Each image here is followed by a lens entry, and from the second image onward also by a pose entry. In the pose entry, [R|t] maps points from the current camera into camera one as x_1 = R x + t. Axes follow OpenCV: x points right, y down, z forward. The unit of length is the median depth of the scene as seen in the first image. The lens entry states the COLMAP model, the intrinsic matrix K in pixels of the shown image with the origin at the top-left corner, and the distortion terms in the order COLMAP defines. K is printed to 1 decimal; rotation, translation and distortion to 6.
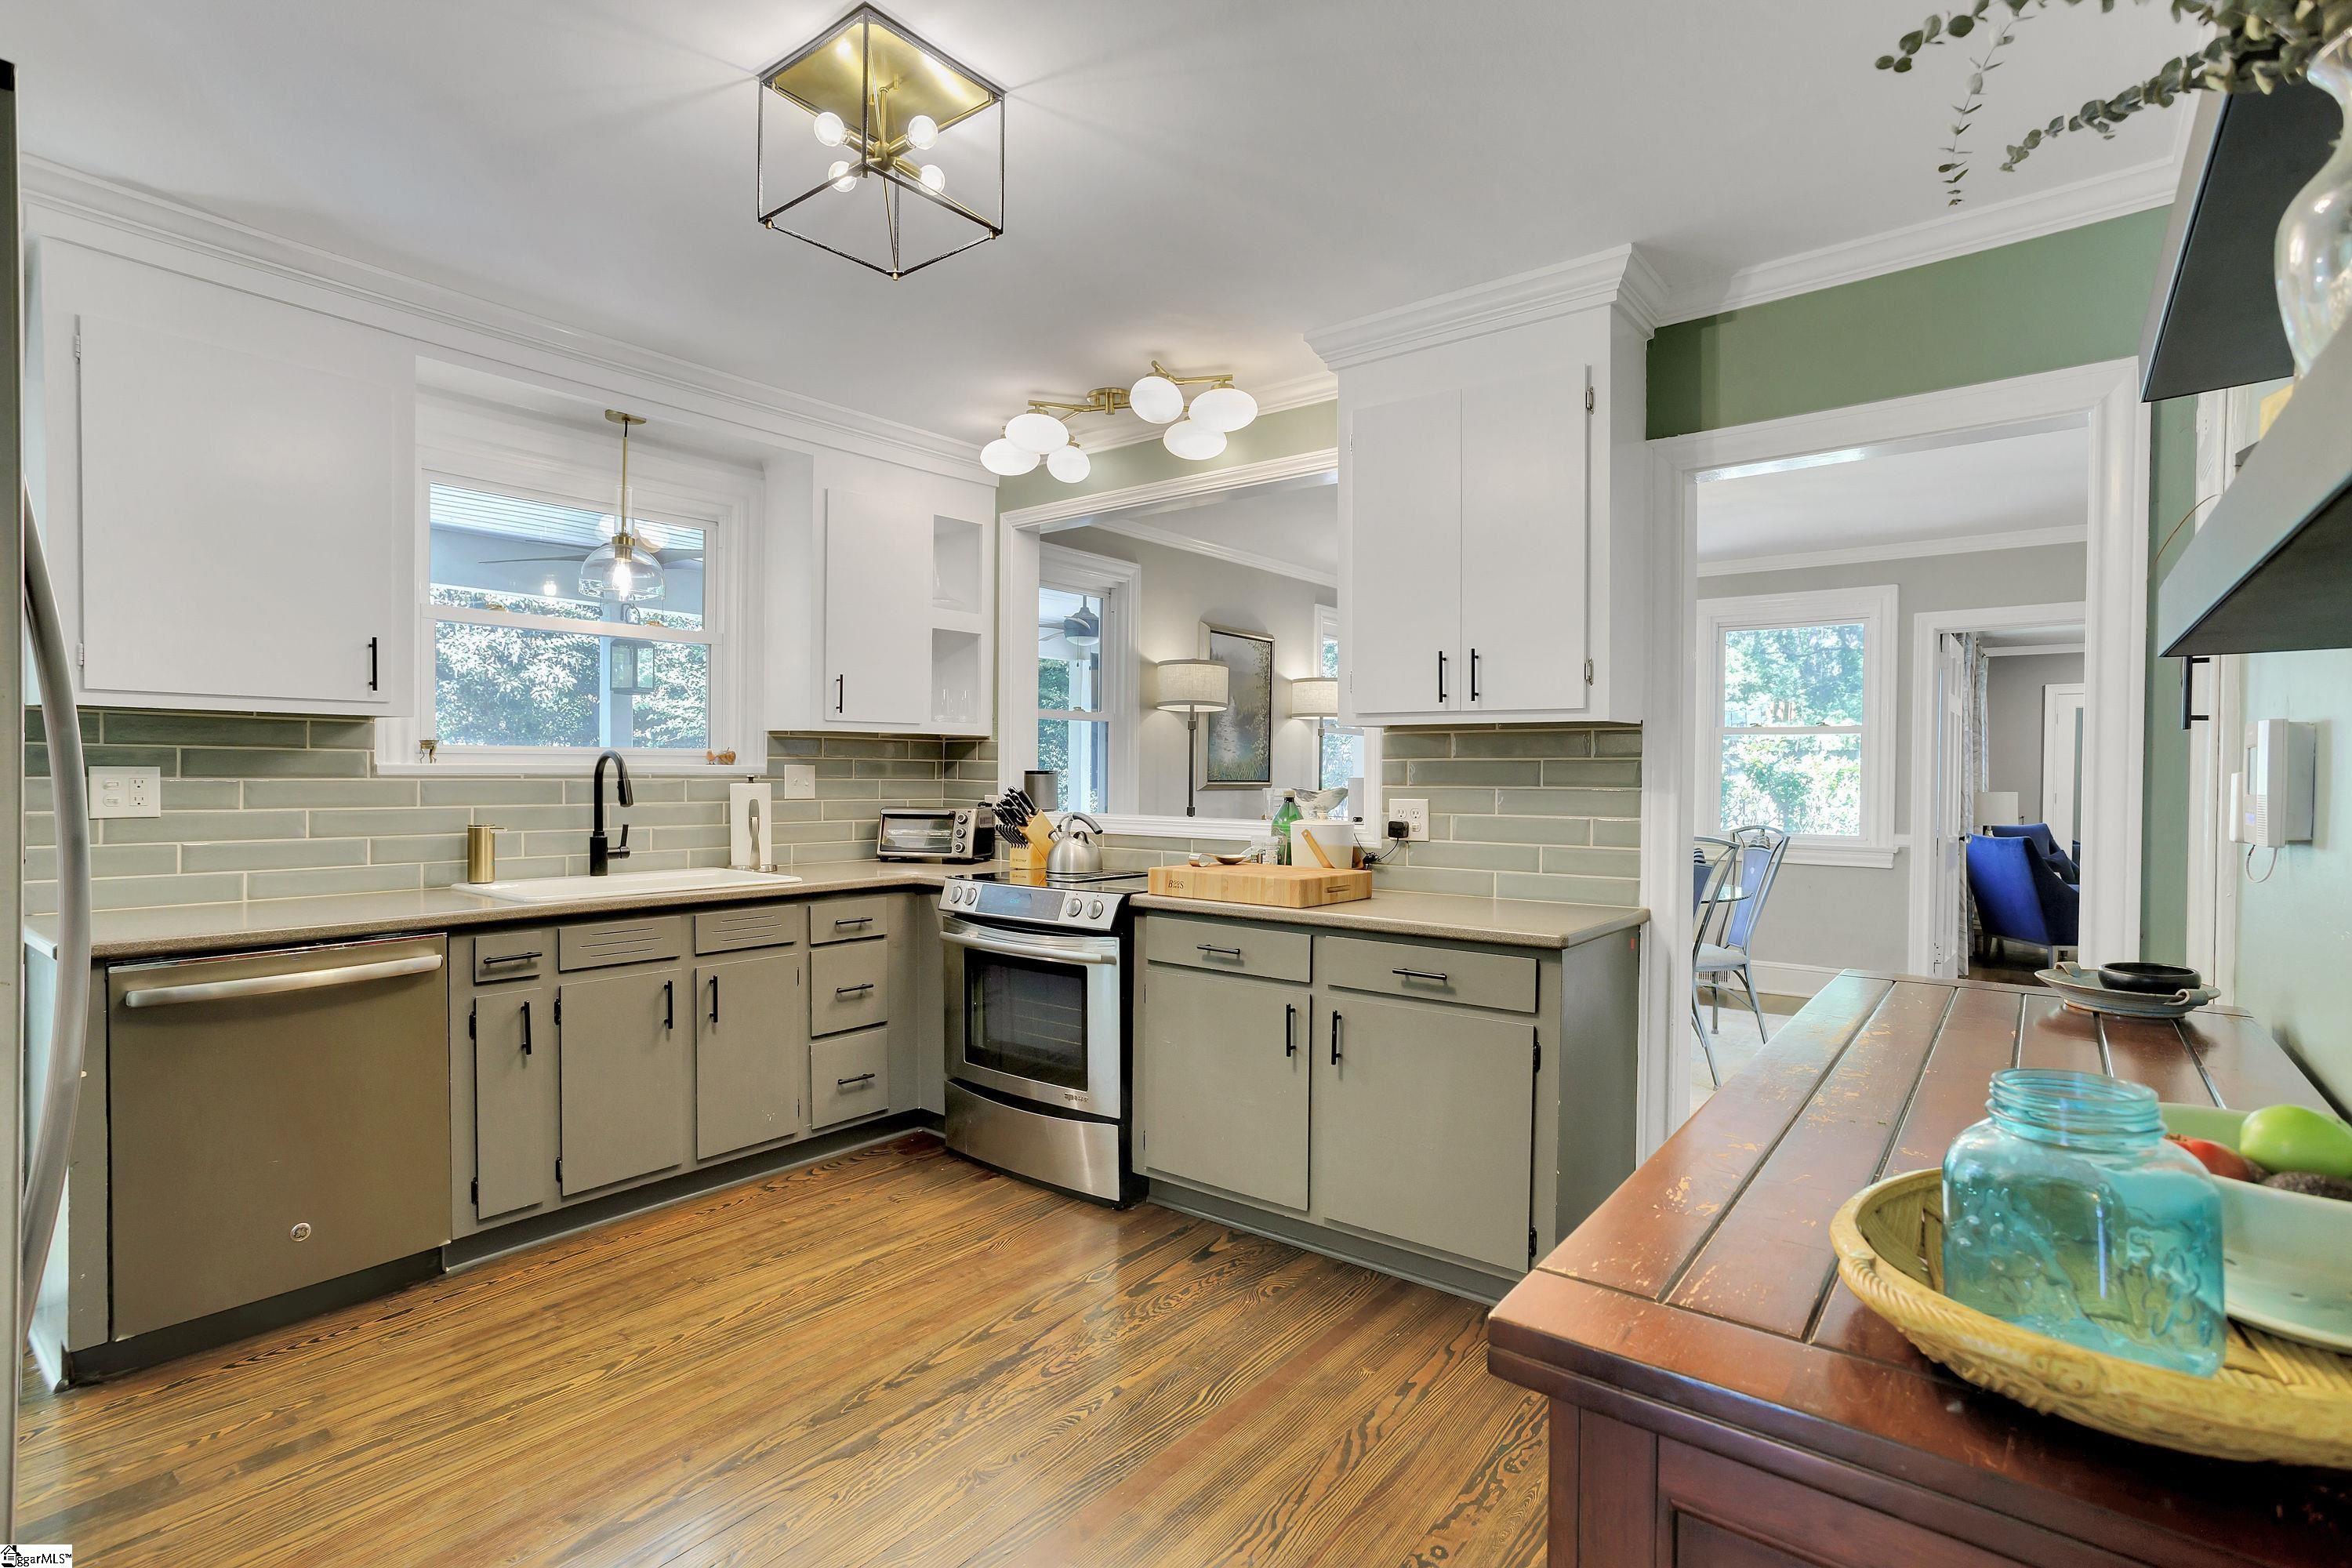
lens RADIAL K [[1121.8, 0, 1176.0], [0, 1121.8, 784.0], [0, 0, 1]] dist [-0.023893, 0.000091]
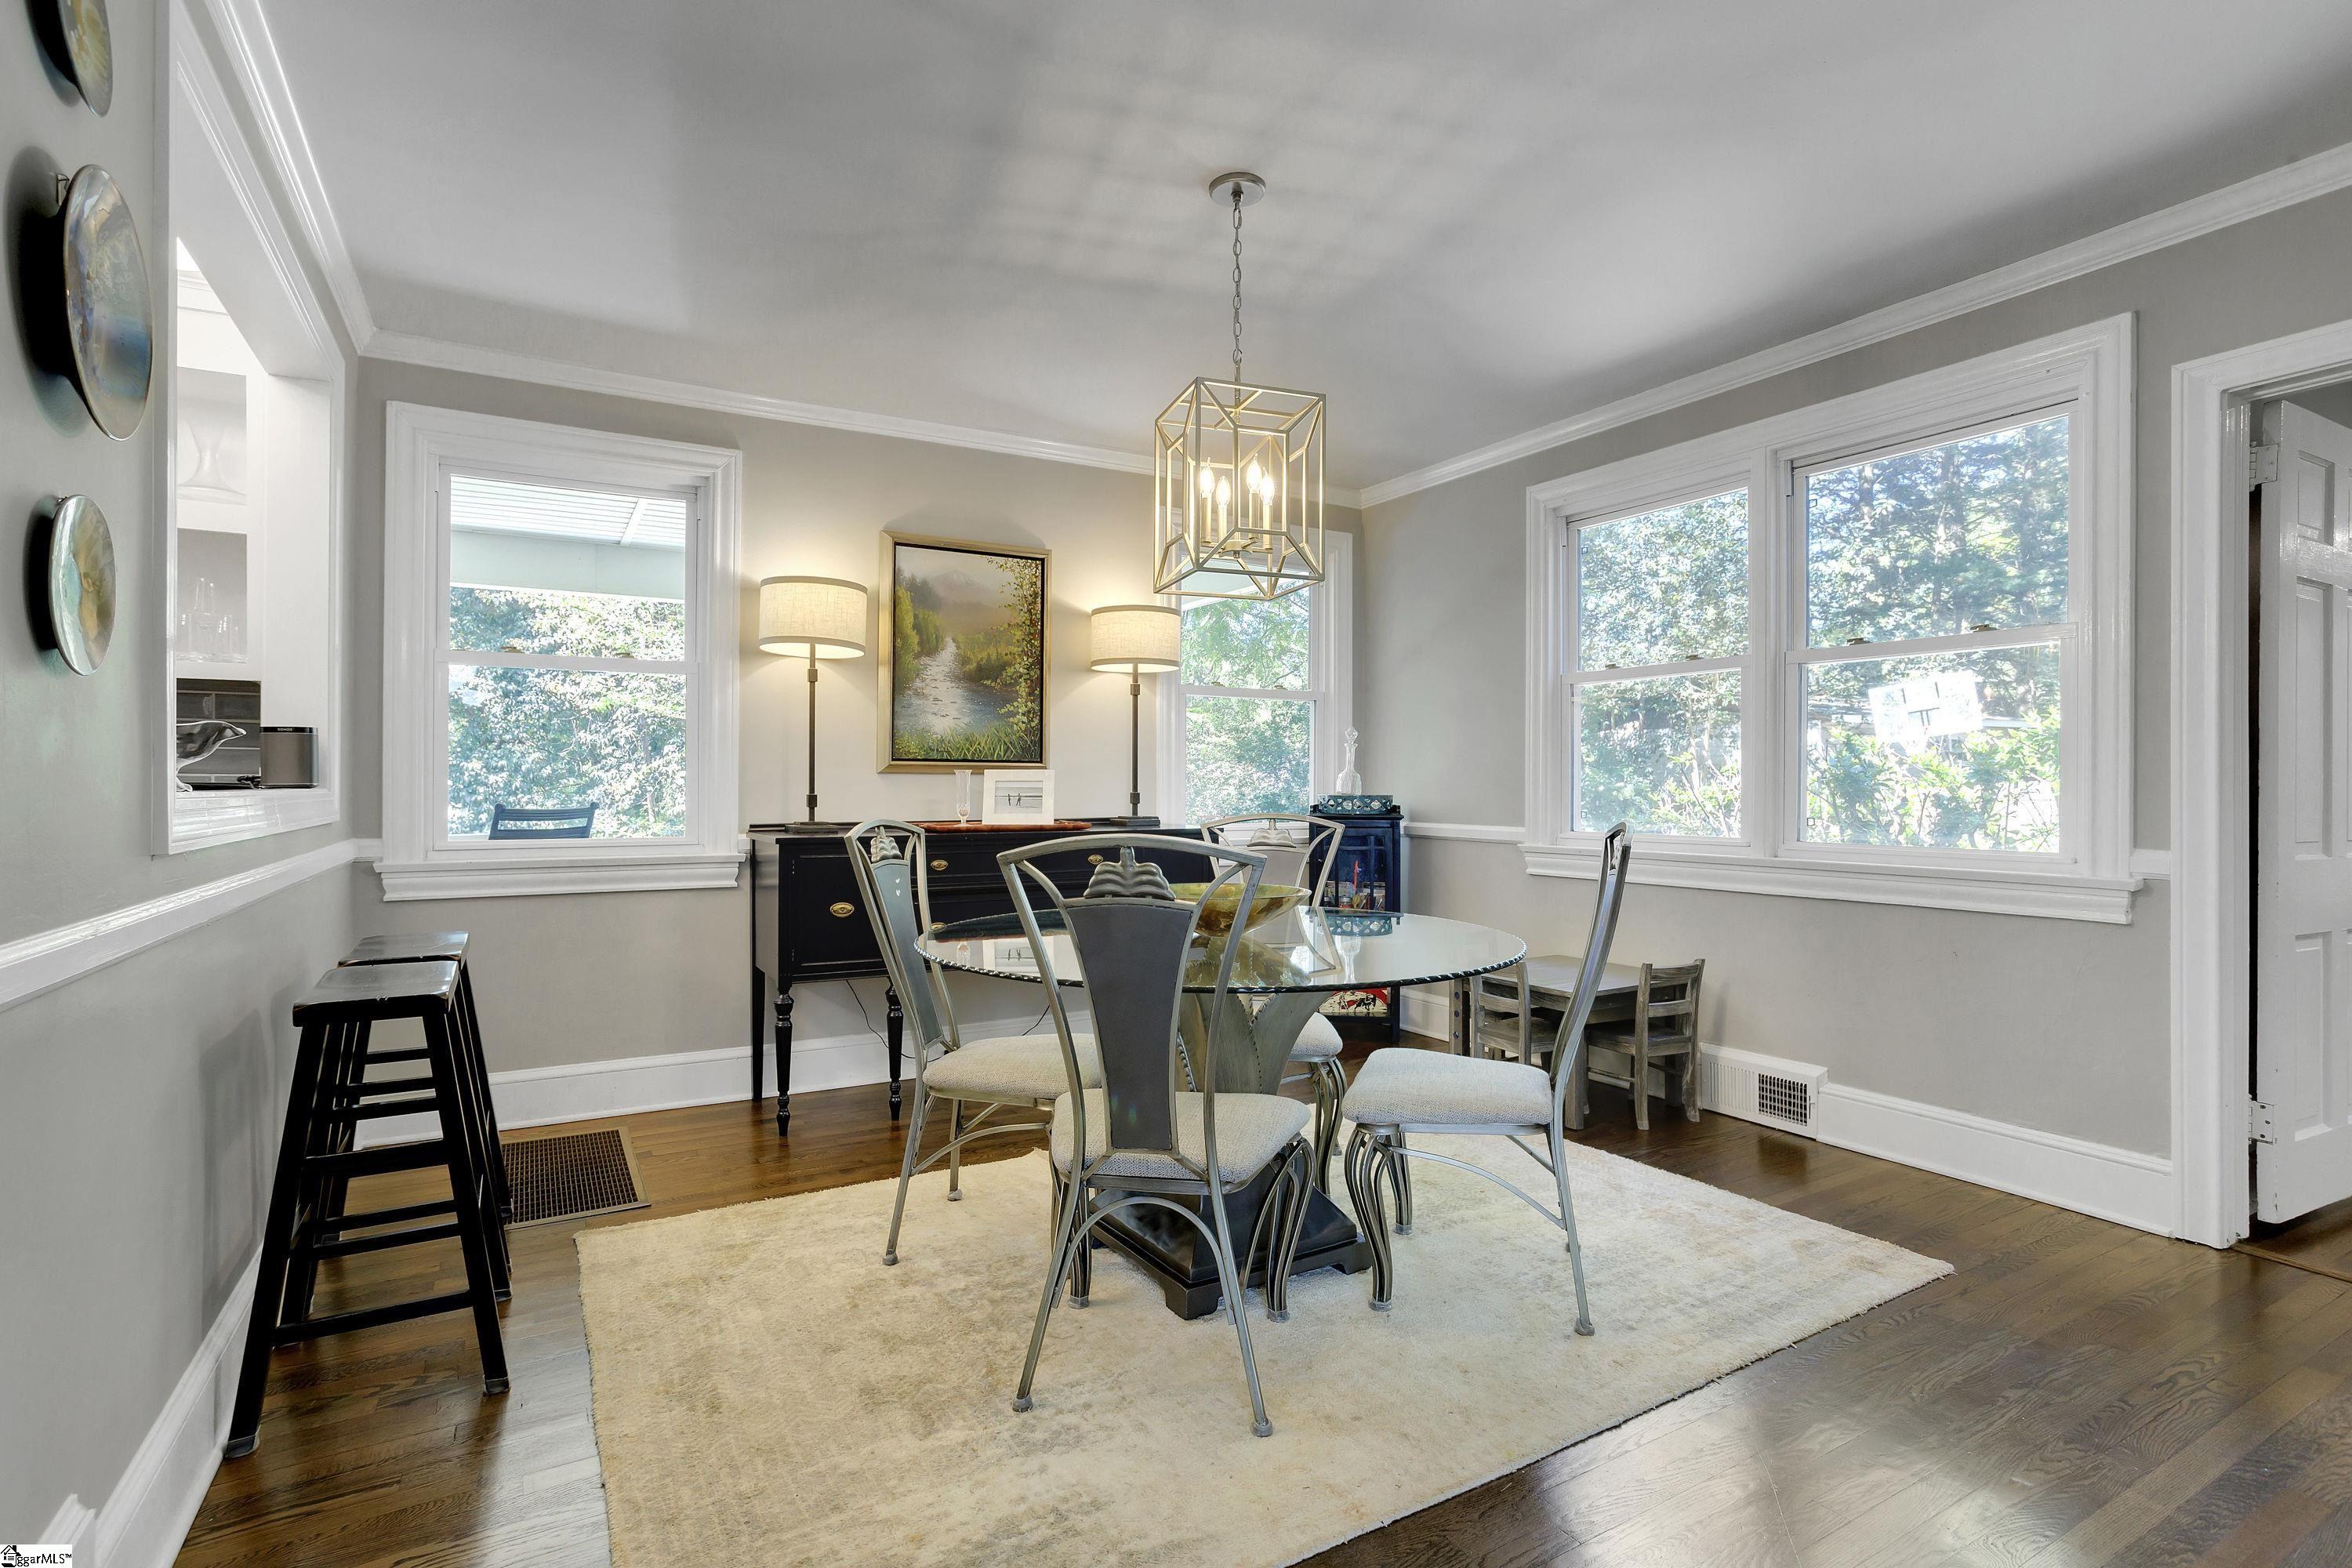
lens RADIAL K [[1066.3, 0, 1176.0], [0, 1066.3, 751.1], [0, 0, 1]] dist [0.020006, -0.000030]
pose [[0.935940, -0.015728, -0.351808, 0.814117], [0.008827, 0.999736, -0.021211, 0.019118], [0.352049, 0.016747, 0.935832, 0.821005]]
